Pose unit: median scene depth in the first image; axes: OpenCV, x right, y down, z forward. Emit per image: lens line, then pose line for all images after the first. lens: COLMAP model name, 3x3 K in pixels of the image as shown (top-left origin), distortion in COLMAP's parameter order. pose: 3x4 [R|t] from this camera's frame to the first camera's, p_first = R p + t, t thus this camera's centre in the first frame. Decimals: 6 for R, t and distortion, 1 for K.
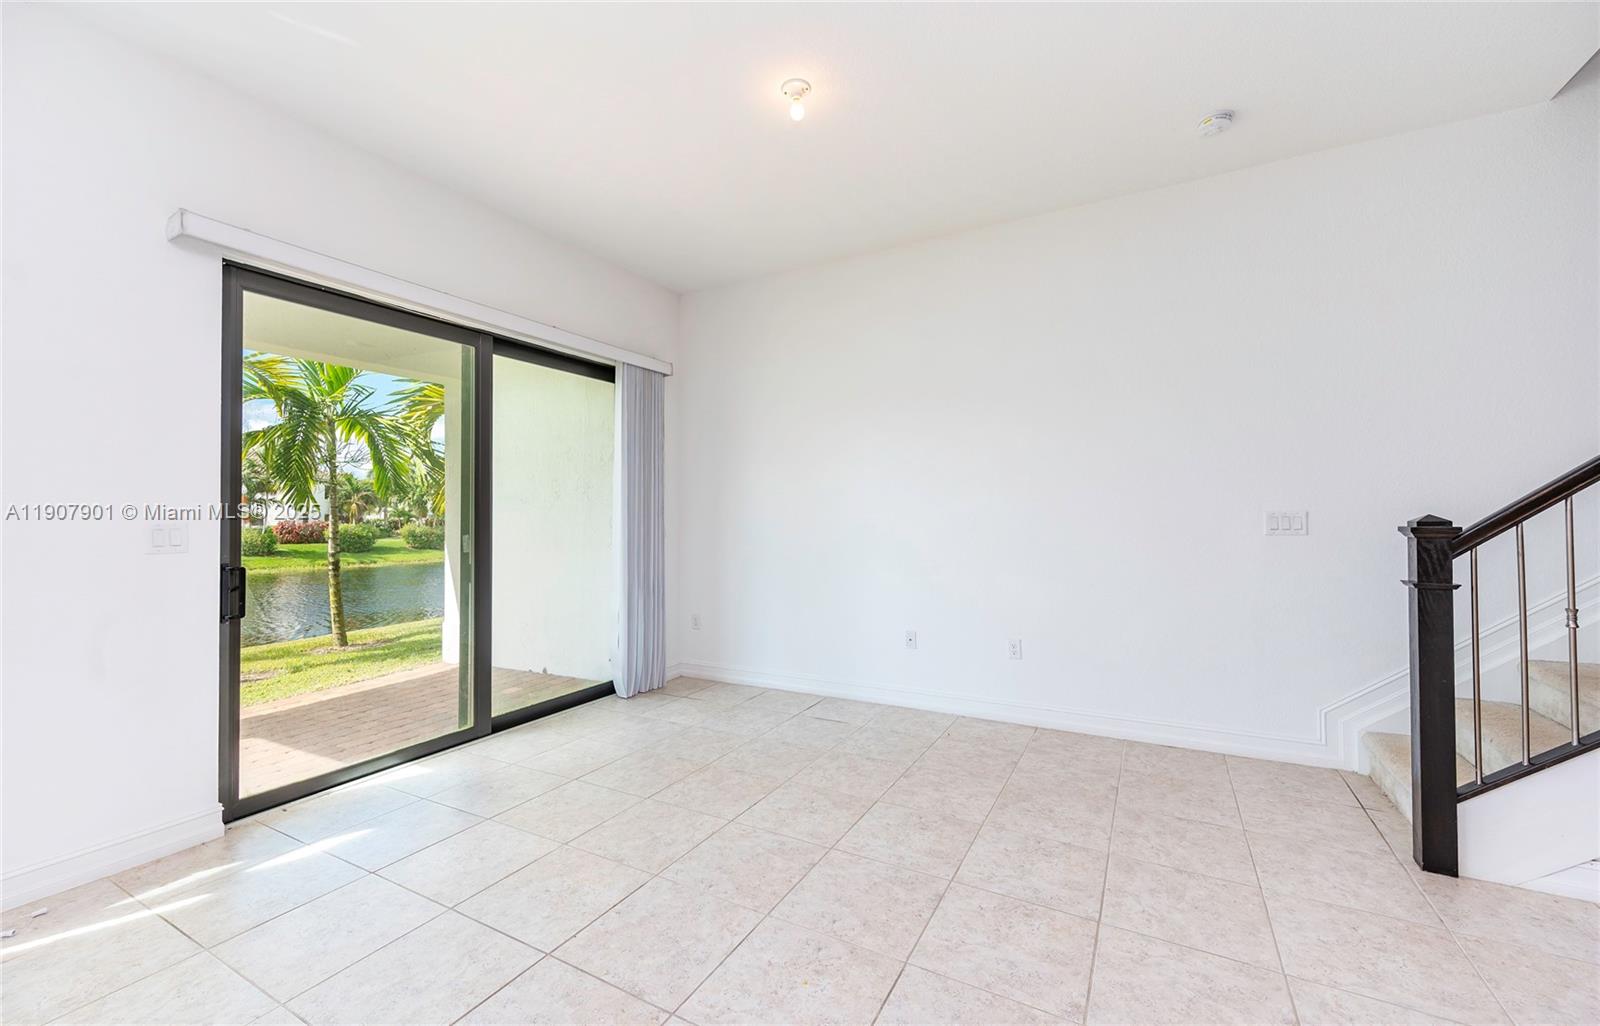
lens RADIAL K [[643.7, 0, 785.7], [0, 643.7, 514.8], [0, 0, 1]] dist [0.008308, 0.000804]
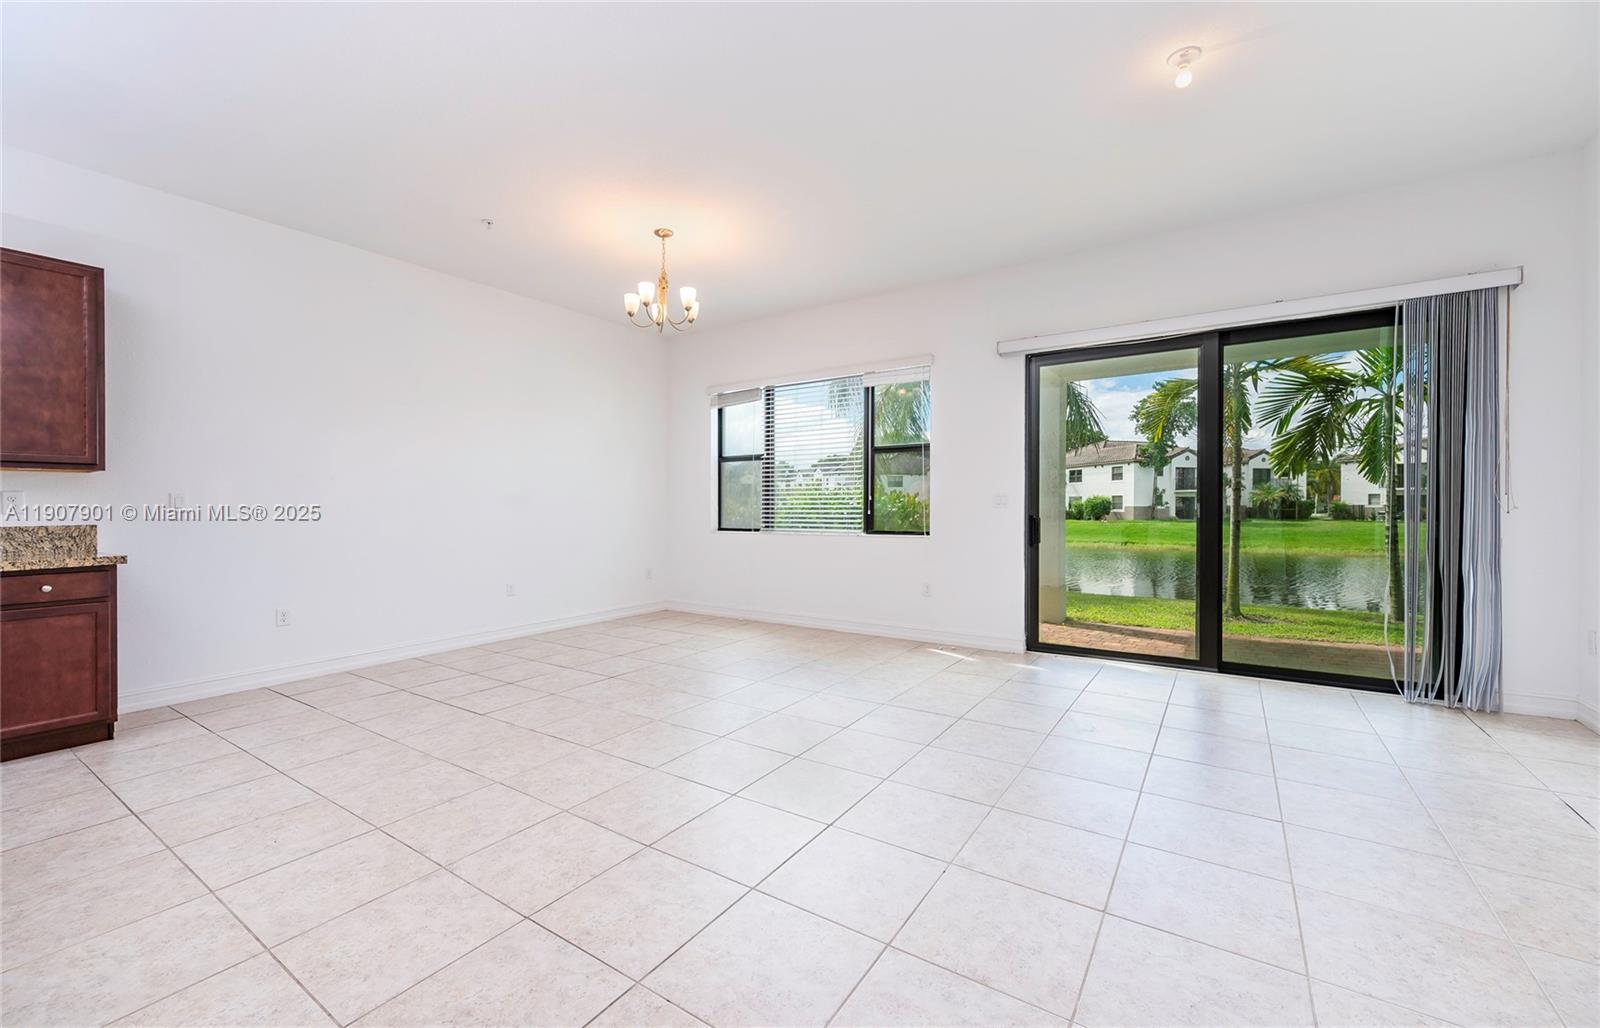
lens RADIAL K [[643.7, 0, 814.6], [0, 643.7, 497.5], [0, 0, 1]] dist [0.008308, 0.000804]
pose [[-0.059515, -0.001156, -0.998227, 1.330726], [0.008238, 0.999965, -0.001649, 0.031566], [0.998193, -0.008321, -0.059503, 0.600277]]
